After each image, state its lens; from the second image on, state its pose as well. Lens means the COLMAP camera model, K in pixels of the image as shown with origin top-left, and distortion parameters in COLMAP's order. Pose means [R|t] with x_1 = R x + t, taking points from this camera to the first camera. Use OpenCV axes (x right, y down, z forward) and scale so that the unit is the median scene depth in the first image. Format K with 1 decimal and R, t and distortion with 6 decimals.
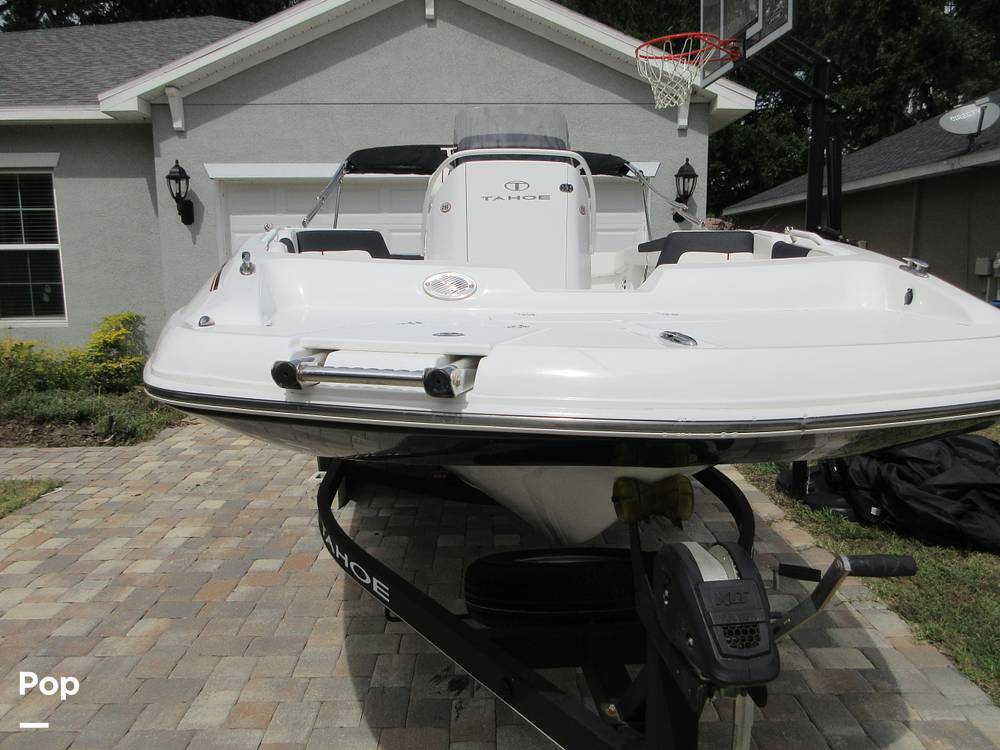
lens RADIAL K [[724.3, 0, 498.0], [0, 724.3, 374.4], [0, 0, 1]] dist [0.007147, 0.004066]
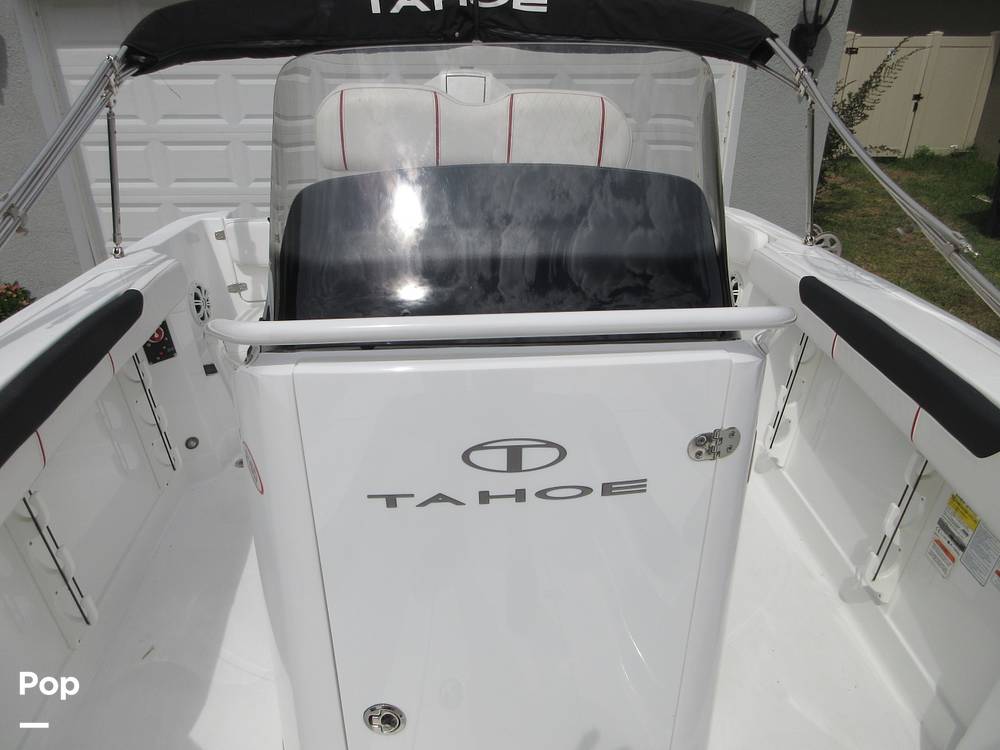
lens RADIAL K [[724.3, 0, 501.2], [0, 724.3, 376.9], [0, 0, 1]] dist [0.007147, 0.004066]
pose [[0.999980, 0.000974, -0.006268, 0.023247], [0.001087, 0.947192, 0.320664, -0.361057], [0.006250, -0.320665, 0.947172, 0.779561]]
